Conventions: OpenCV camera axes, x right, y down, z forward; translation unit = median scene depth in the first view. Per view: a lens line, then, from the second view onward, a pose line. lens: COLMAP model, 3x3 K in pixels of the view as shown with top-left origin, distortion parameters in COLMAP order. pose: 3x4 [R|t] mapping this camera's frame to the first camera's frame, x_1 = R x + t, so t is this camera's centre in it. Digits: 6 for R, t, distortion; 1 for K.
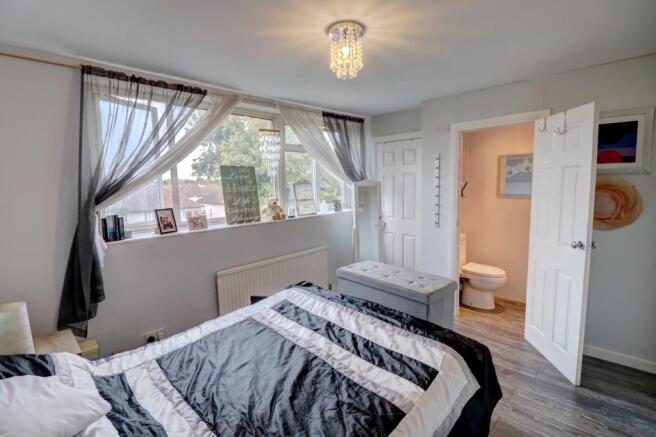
lens RADIAL K [[308.5, 0, 324.1], [0, 308.5, 218.3], [0, 0, 1]] dist [-0.000512, -0.000167]
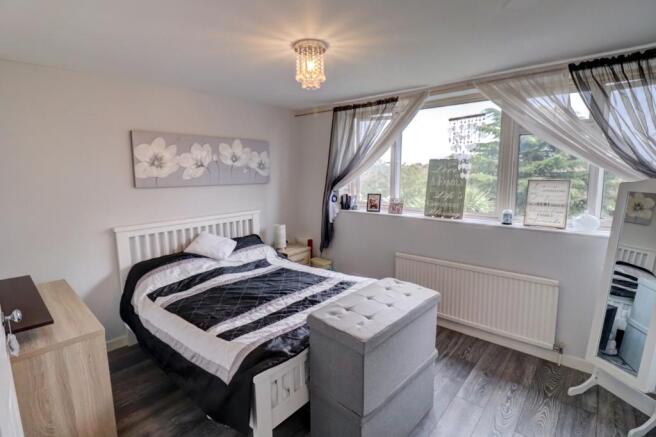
lens RADIAL K [[308.5, 0, 324.1], [0, 308.5, 218.3], [0, 0, 1]] dist [-0.000512, -0.000167]
pose [[0.056639, 0.175758, -0.982803, 0.848343], [-0.111648, 0.979323, 0.168702, -0.131467], [0.992132, 0.100173, 0.075091, 0.688878]]
